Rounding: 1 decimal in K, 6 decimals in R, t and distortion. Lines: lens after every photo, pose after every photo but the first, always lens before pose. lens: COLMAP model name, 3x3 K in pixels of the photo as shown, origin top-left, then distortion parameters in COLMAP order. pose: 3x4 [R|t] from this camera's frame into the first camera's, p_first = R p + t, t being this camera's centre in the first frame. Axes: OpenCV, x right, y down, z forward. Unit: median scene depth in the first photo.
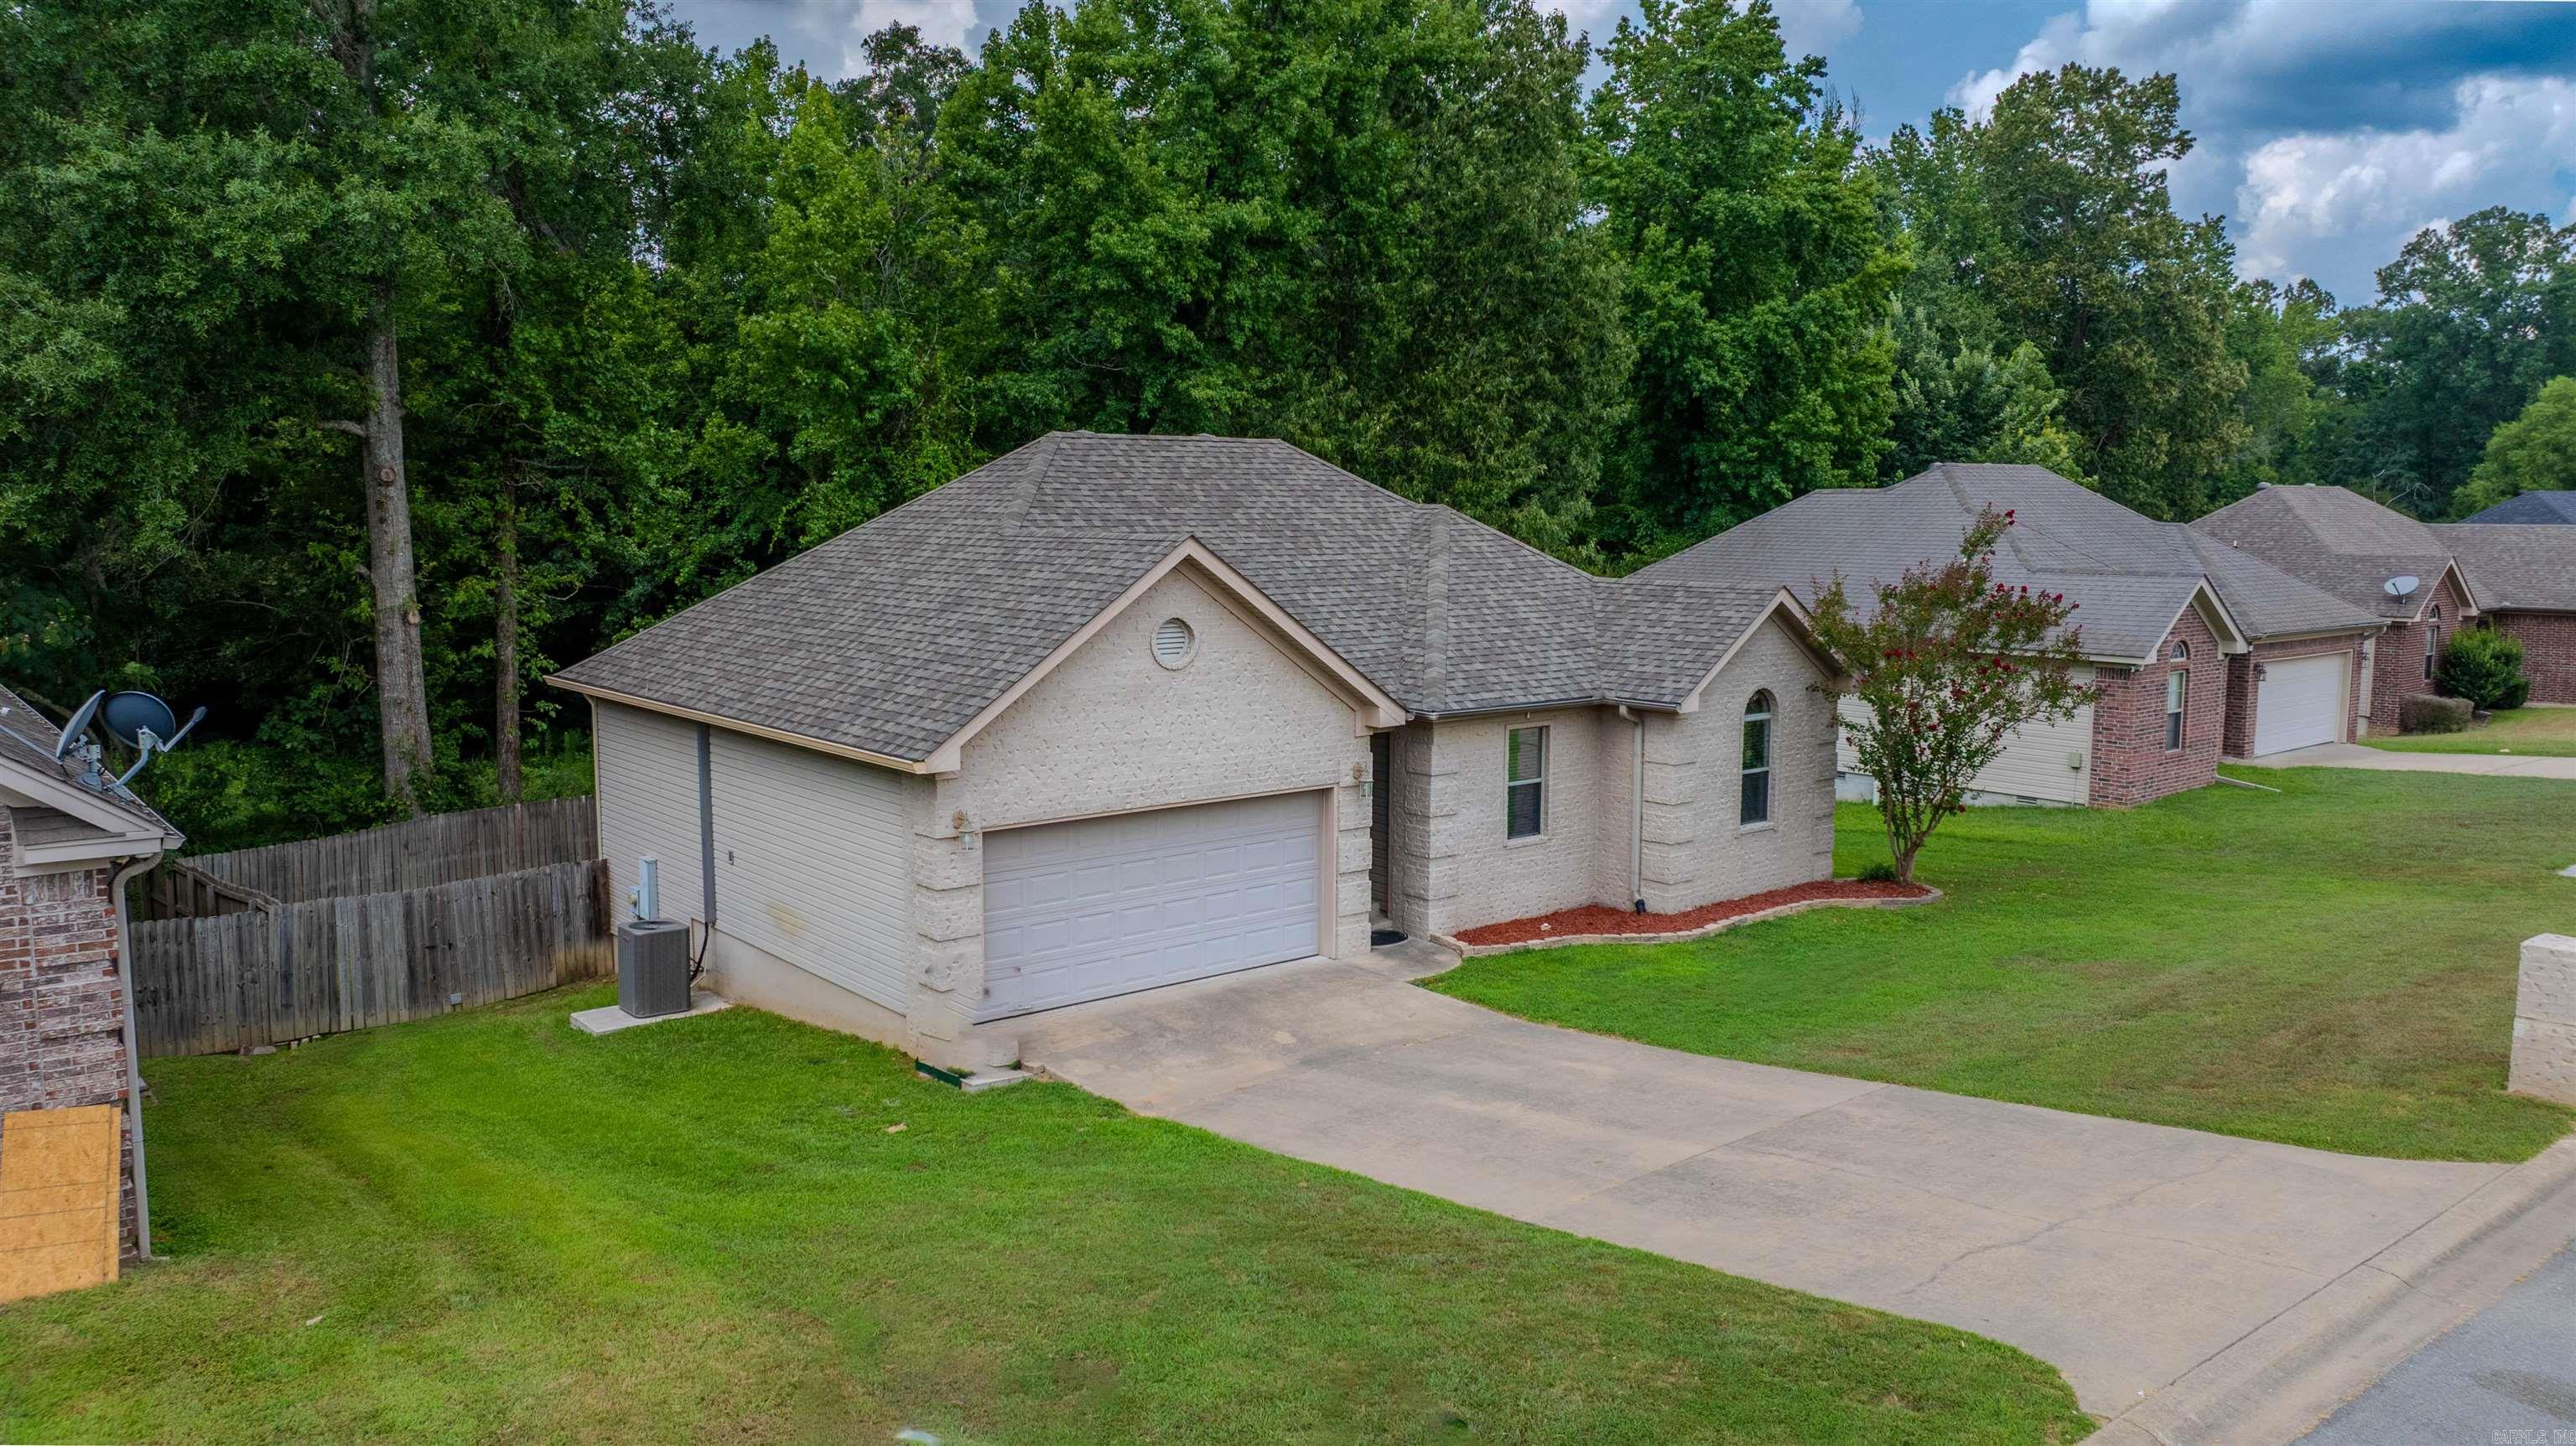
lens RADIAL K [[1830.9, 0, 1284.8], [0, 1830.9, 731.0], [0, 0, 1]] dist [-0.021589, 0.010563]
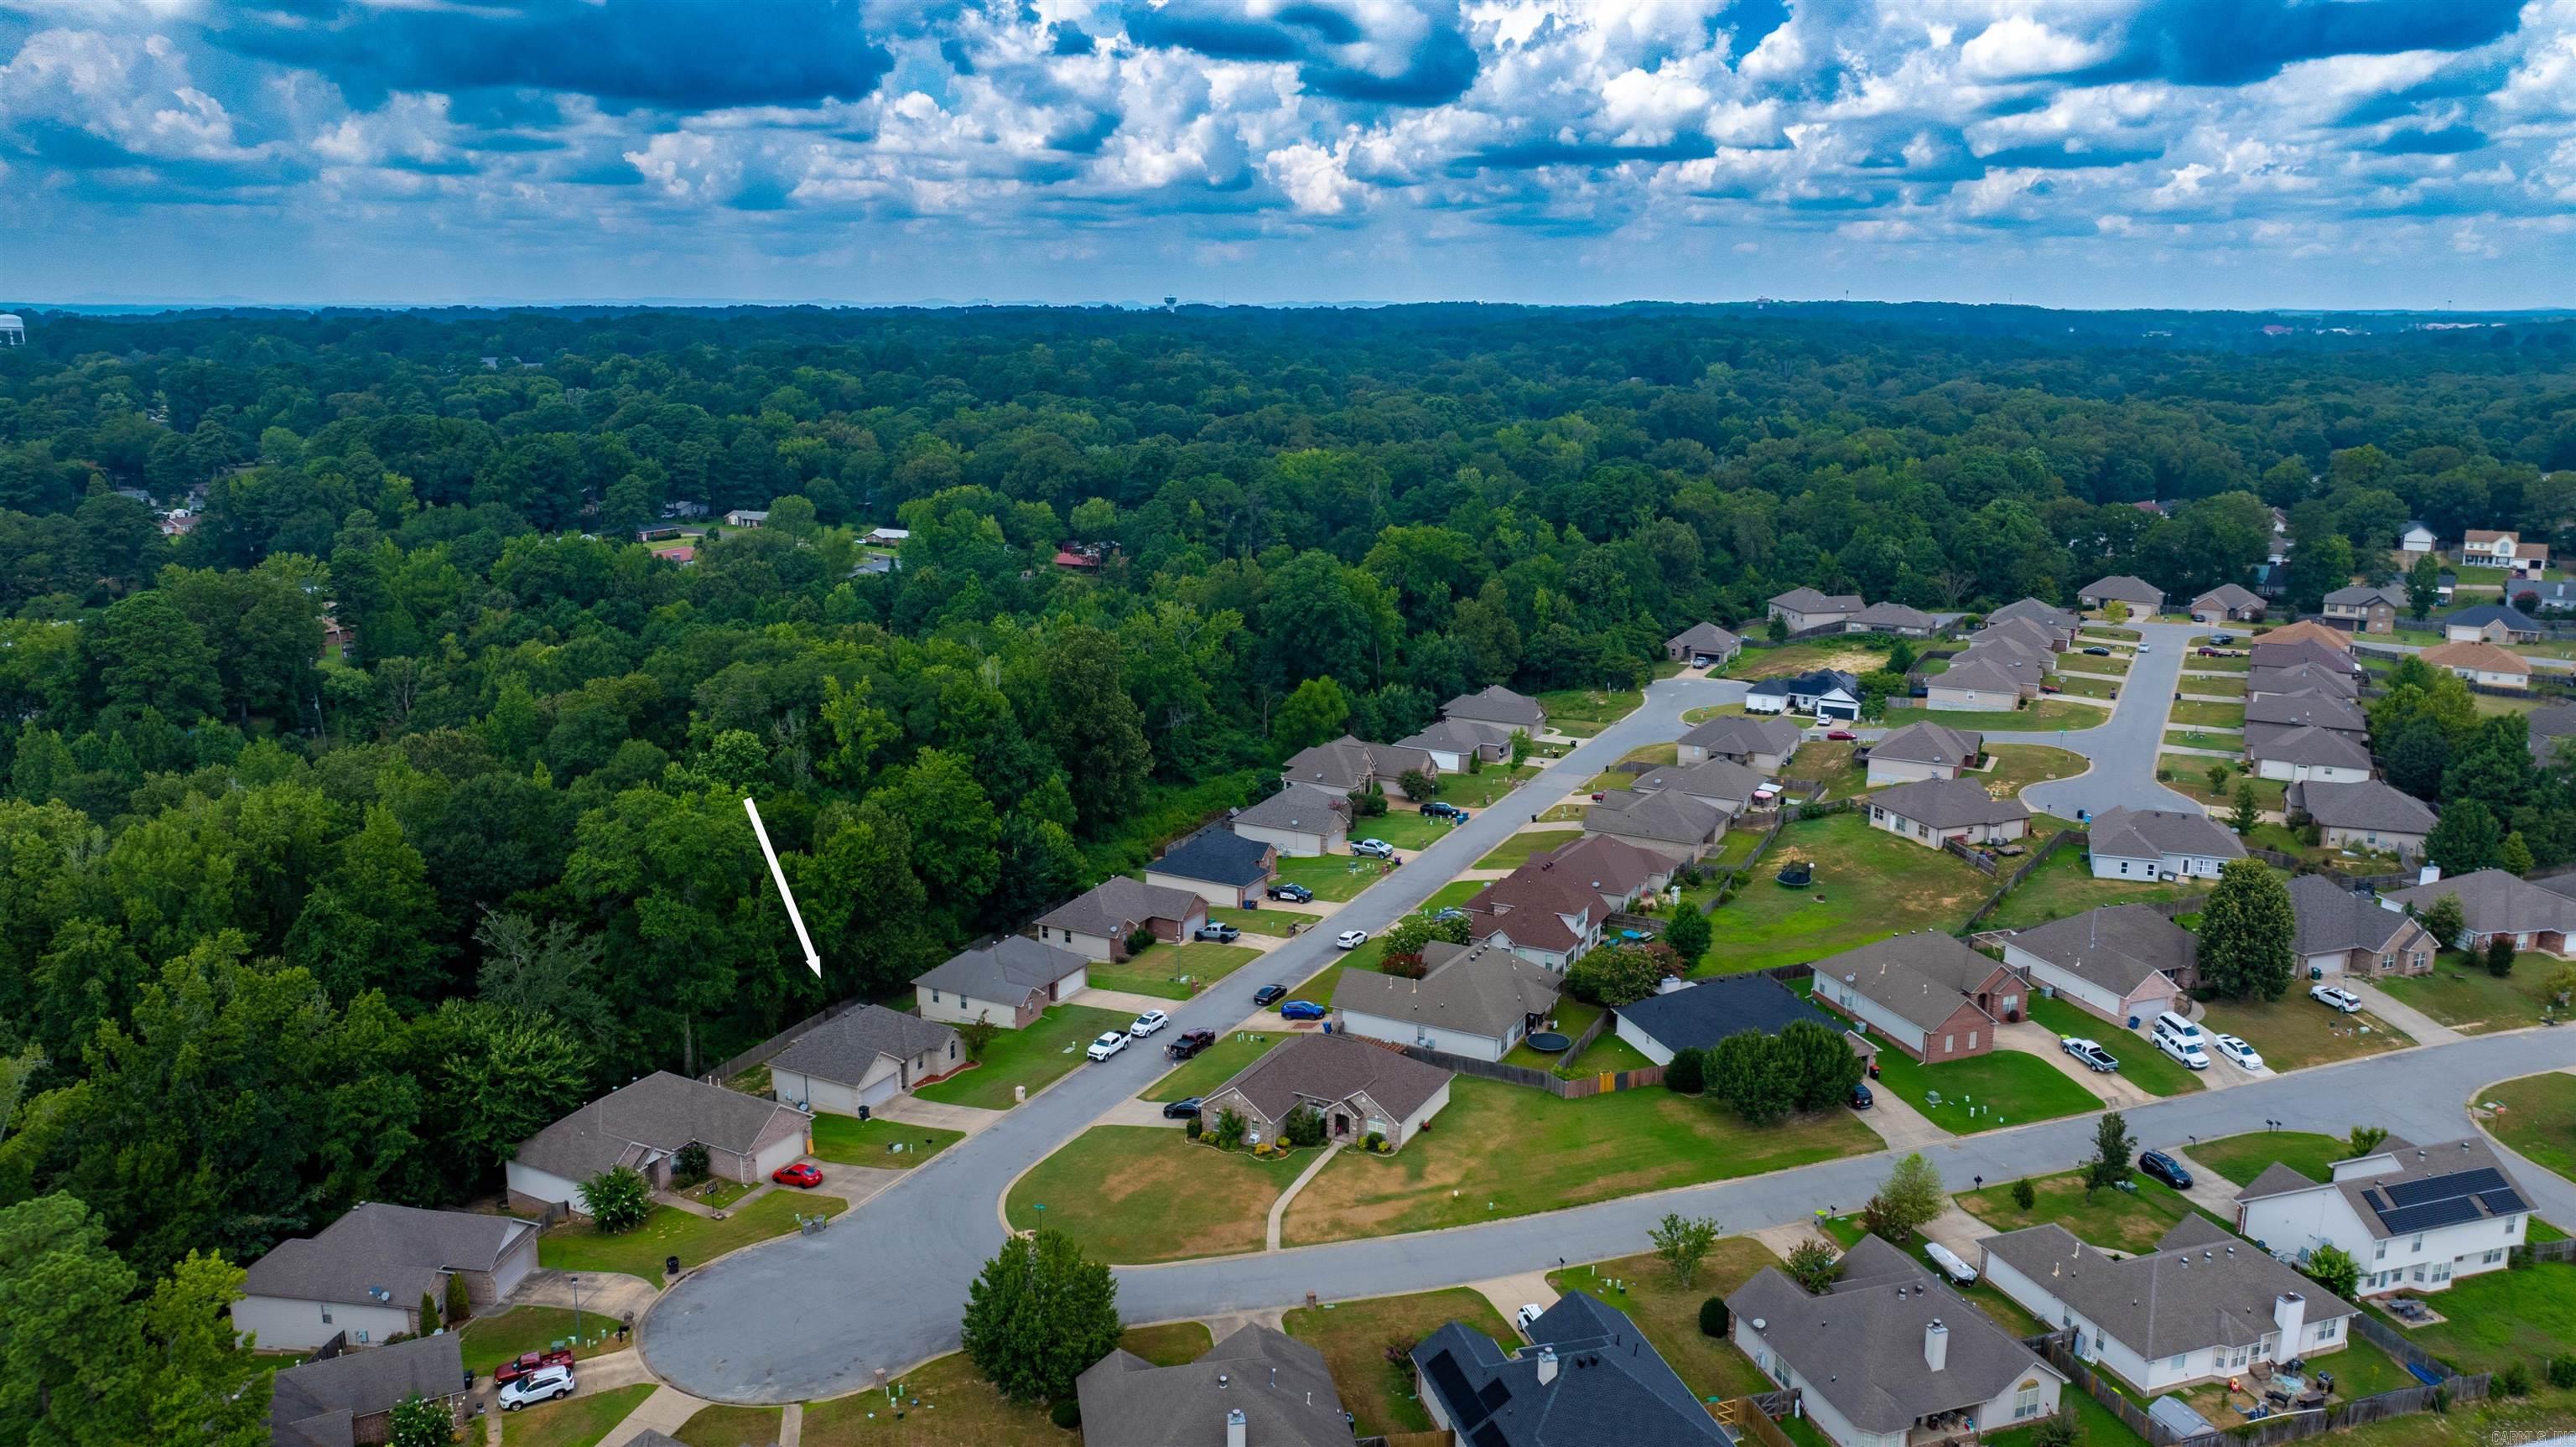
lens RADIAL K [[1831.0, 0, 1287.0], [0, 1831.0, 723.1], [0, 0, 1]] dist [-0.021589, 0.010563]
pose [[0.925583, -0.082562, 0.369432, -1.195842], [0.043639, 0.992691, 0.112516, -2.263690], [-0.376021, -0.088021, 0.922421, -6.705555]]
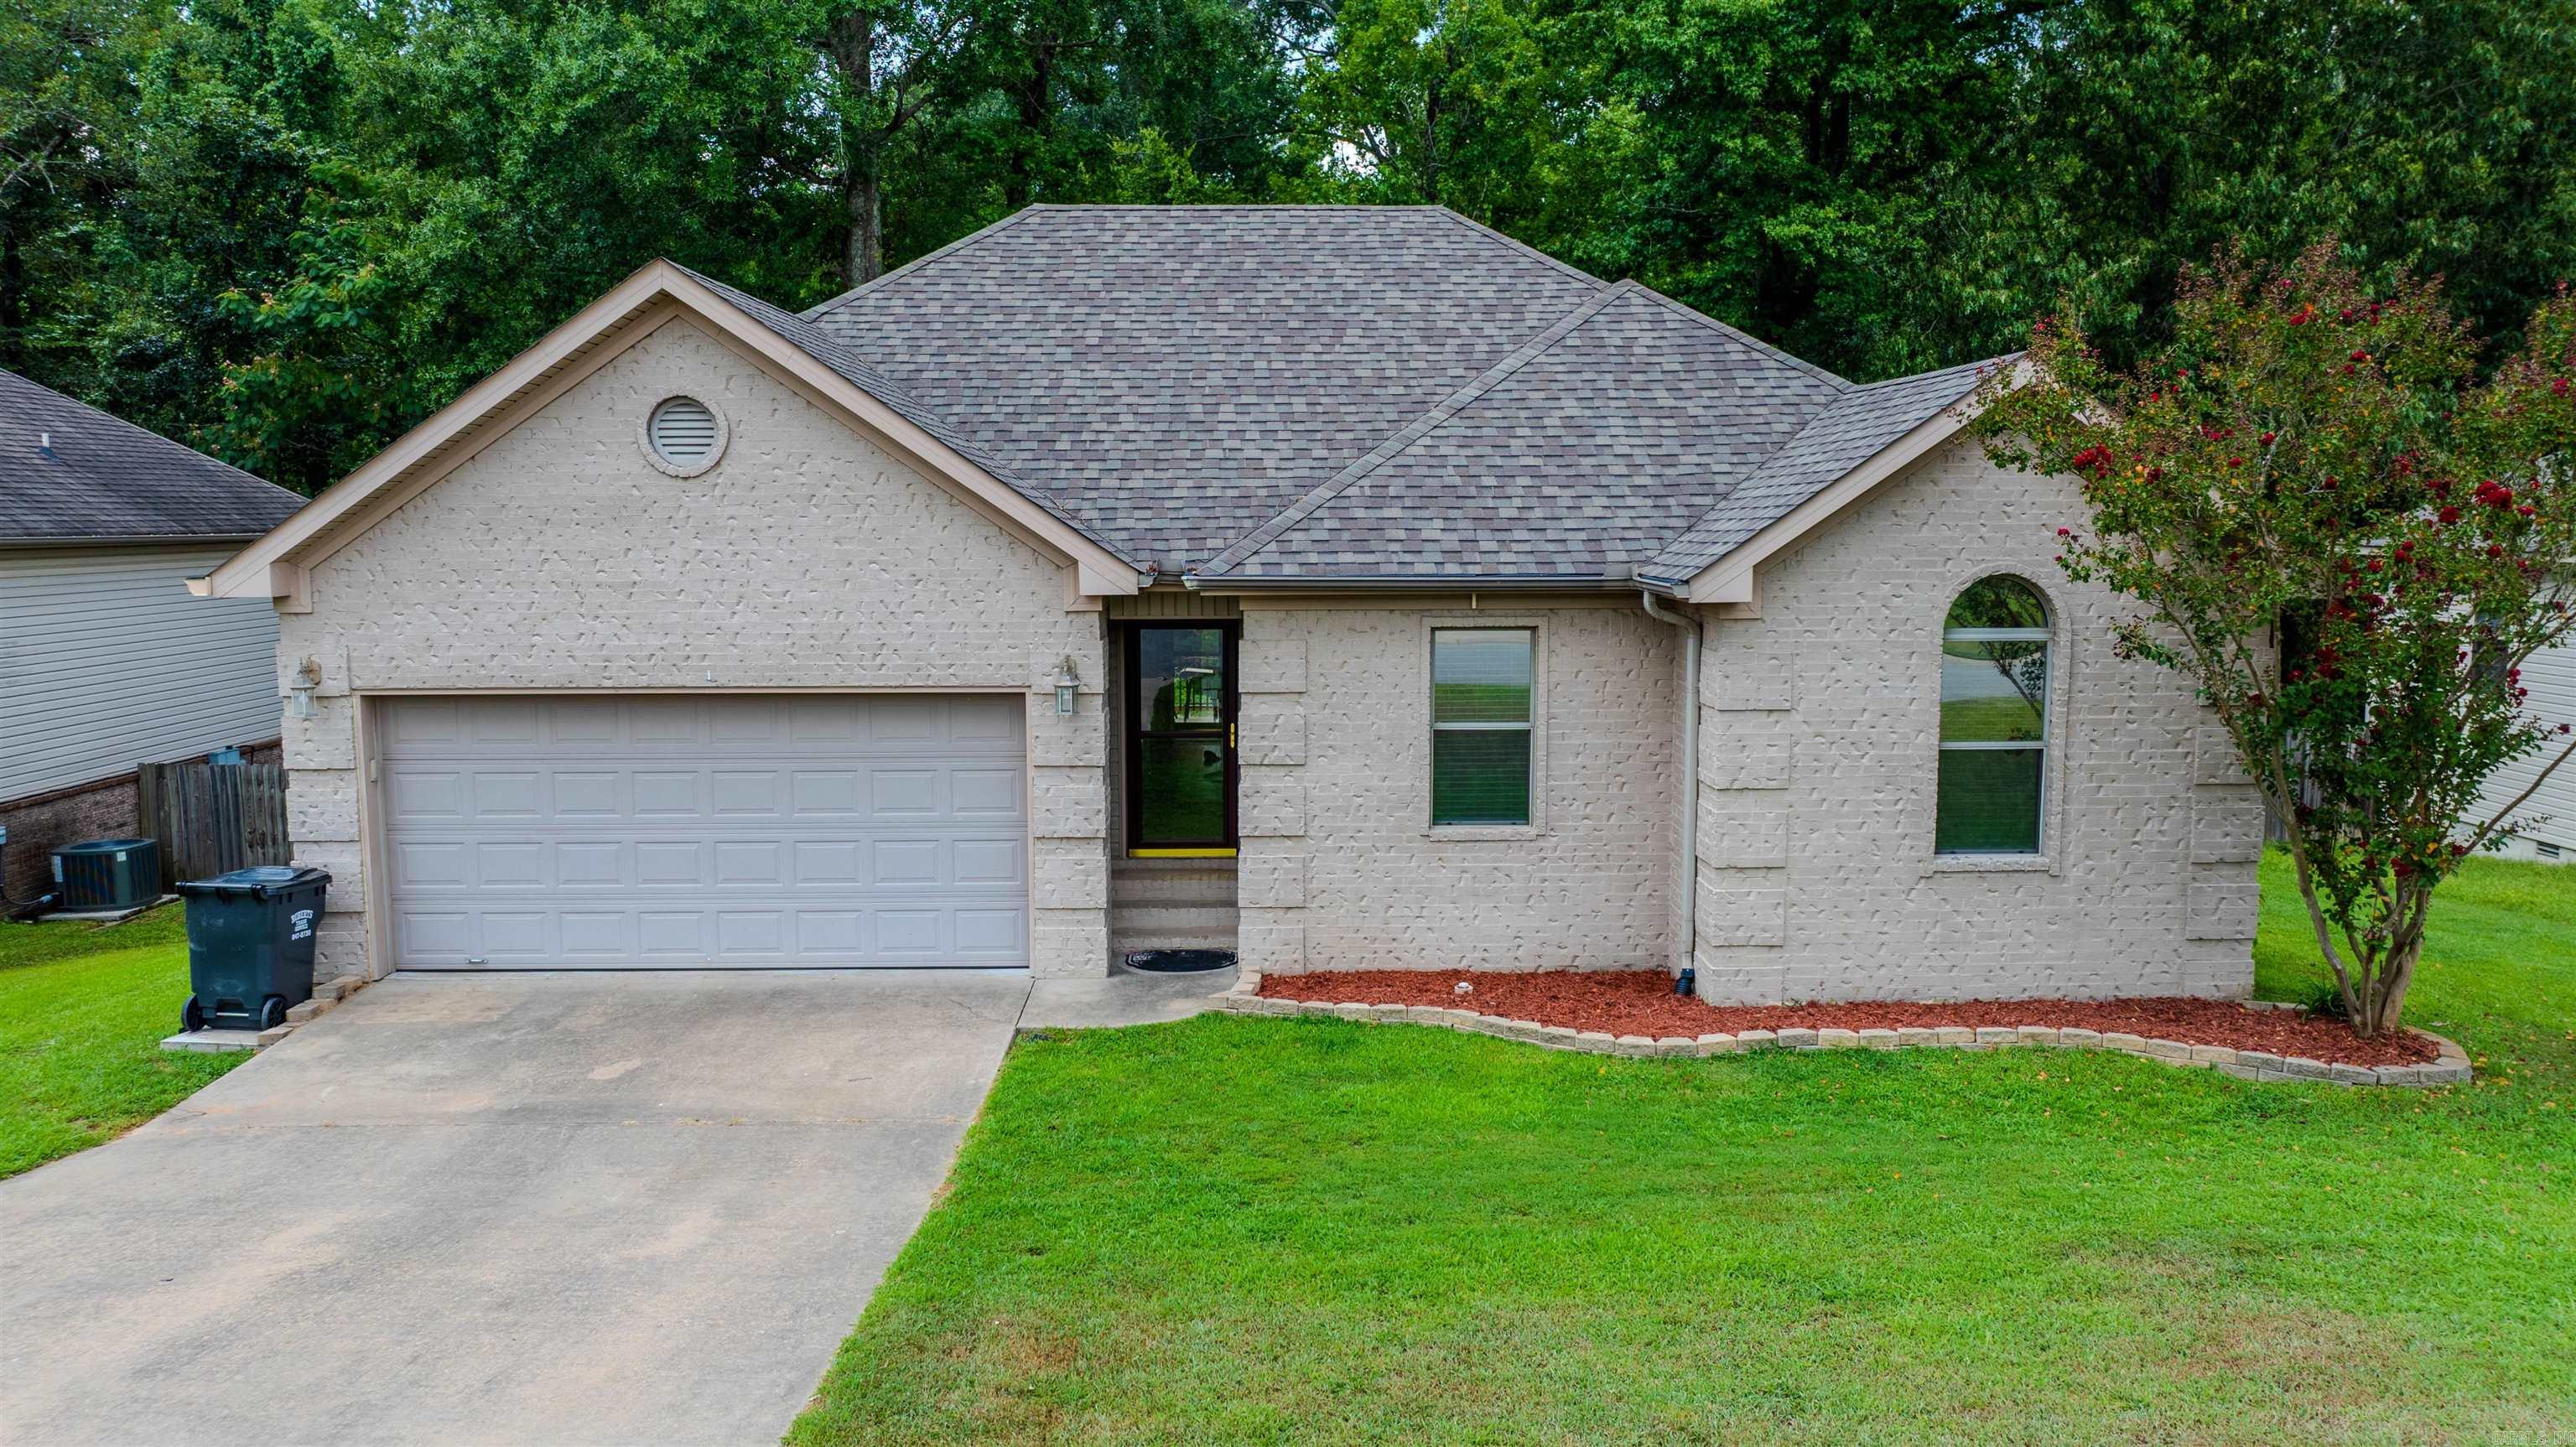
lens RADIAL K [[1831.0, 0, 1292.1], [0, 1831.0, 703.0], [0, 0, 1]] dist [-0.021589, 0.010563]
pose [[0.783653, 0.060587, -0.618238, 0.479235], [-0.073224, 0.997303, 0.004919, 0.025210], [0.616869, 0.041415, 0.785976, 0.588536]]
